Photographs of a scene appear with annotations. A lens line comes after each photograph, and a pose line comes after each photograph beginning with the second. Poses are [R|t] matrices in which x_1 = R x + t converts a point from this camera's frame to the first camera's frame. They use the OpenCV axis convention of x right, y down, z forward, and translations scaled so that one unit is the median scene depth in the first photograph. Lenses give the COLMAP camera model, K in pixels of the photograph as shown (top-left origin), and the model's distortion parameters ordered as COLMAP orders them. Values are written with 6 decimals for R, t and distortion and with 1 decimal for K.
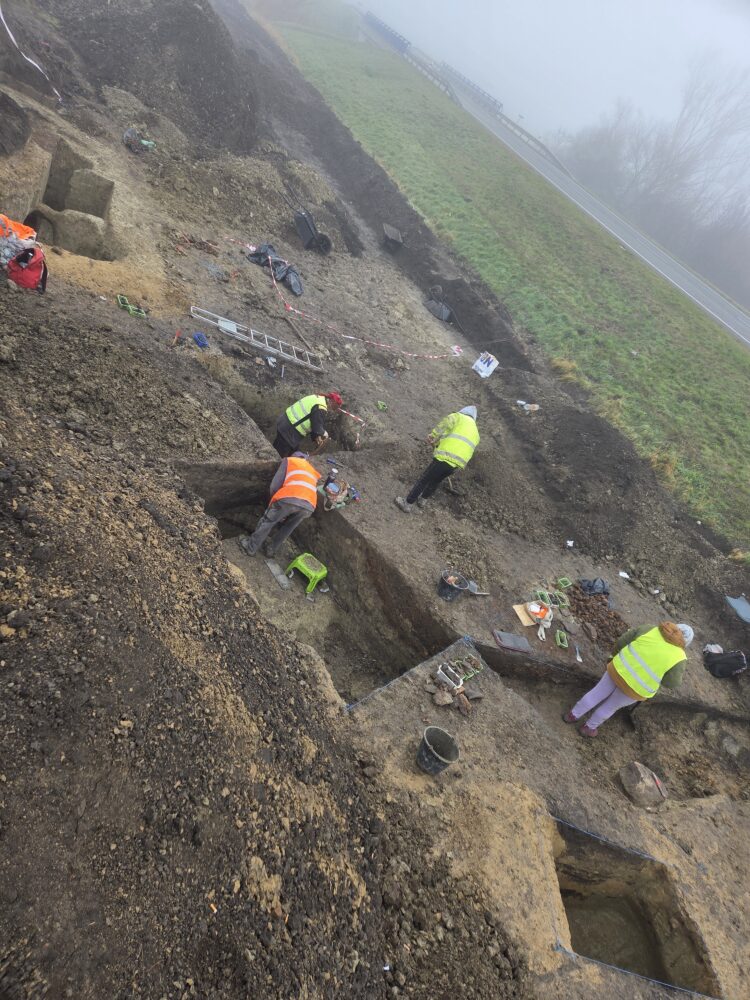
lens RADIAL K [[663.5, 0, 375.0], [0, 663.5, 500.0], [0, 0, 1]] dist [0.091762, -0.084377]
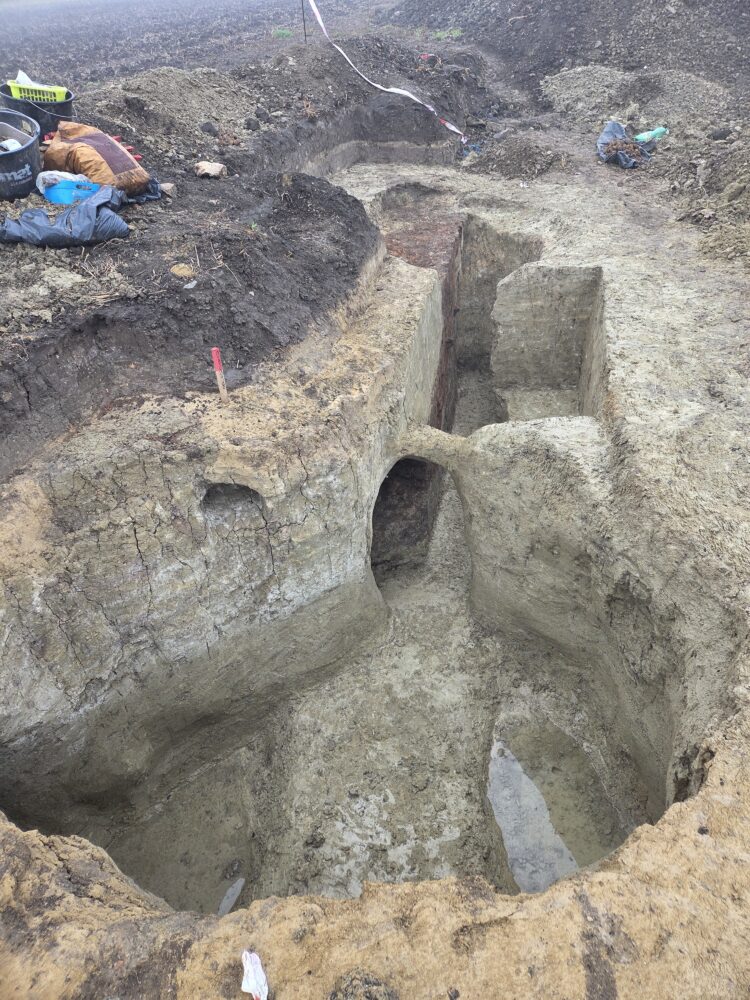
lens RADIAL K [[663.5, 0, 375.0], [0, 663.5, 500.0], [0, 0, 1]] dist [0.091762, -0.084377]
pose [[0.739016, -0.162653, -0.653758, -0.303702], [0.138017, 0.986387, -0.089395, -0.386930], [0.659399, -0.024165, 0.751405, 0.760348]]
